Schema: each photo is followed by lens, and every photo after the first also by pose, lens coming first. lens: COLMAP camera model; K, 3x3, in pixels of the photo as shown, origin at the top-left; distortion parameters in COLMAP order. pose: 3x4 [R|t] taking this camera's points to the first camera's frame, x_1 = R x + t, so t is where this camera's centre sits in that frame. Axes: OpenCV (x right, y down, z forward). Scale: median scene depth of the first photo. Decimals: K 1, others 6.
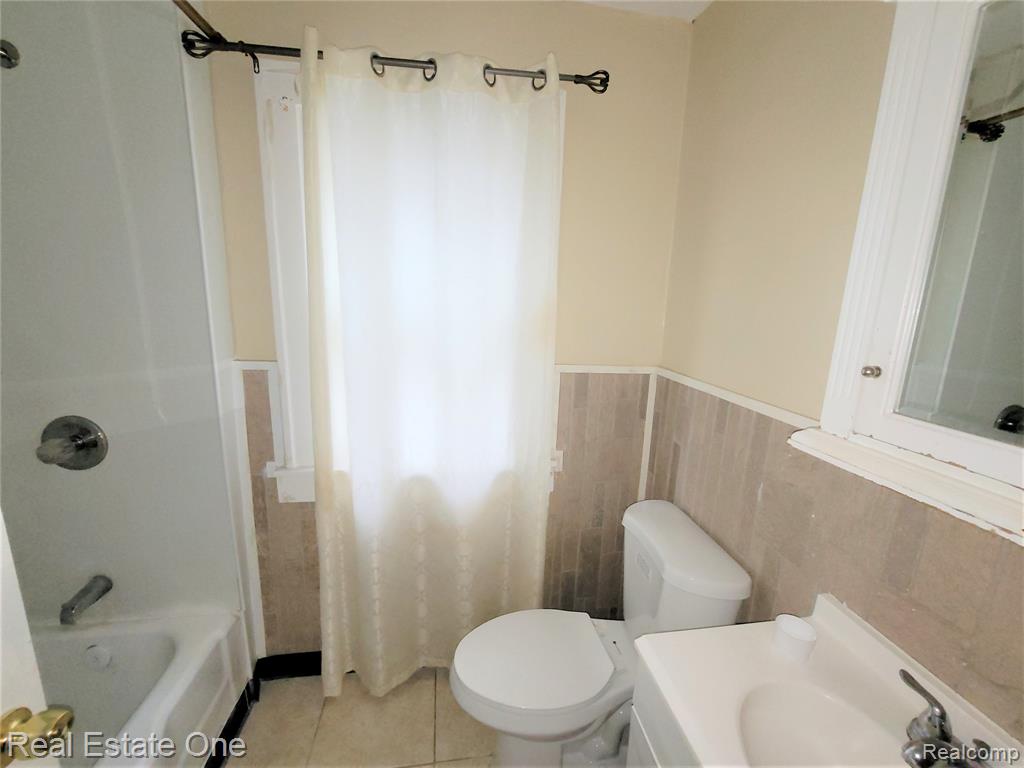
lens RADIAL K [[442.0, 0, 506.5], [0, 442.0, 383.3], [0, 0, 1]] dist [-0.003290, -0.000461]
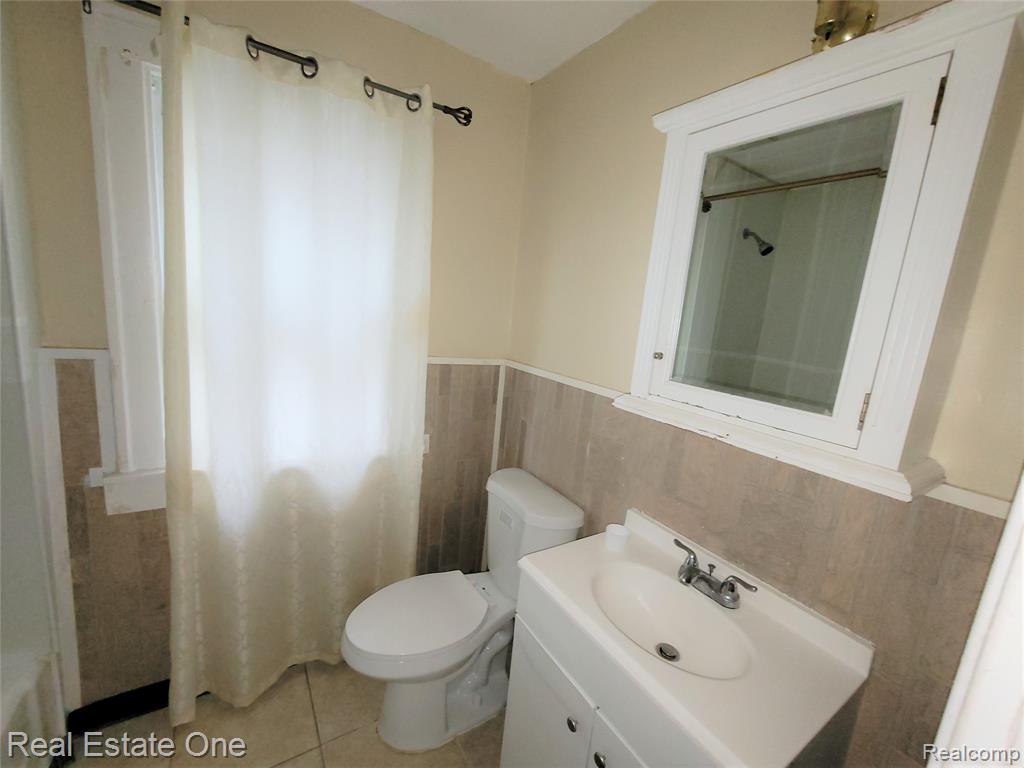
lens RADIAL K [[433.8, 0, 528.5], [0, 433.8, 382.4], [0, 0, 1]] dist [0.000294, 0.000255]
pose [[0.900686, -0.020213, 0.434000, -0.143772], [0.020131, 0.999786, 0.004786, 0.026195], [-0.434004, 0.004427, 0.900900, -0.113037]]
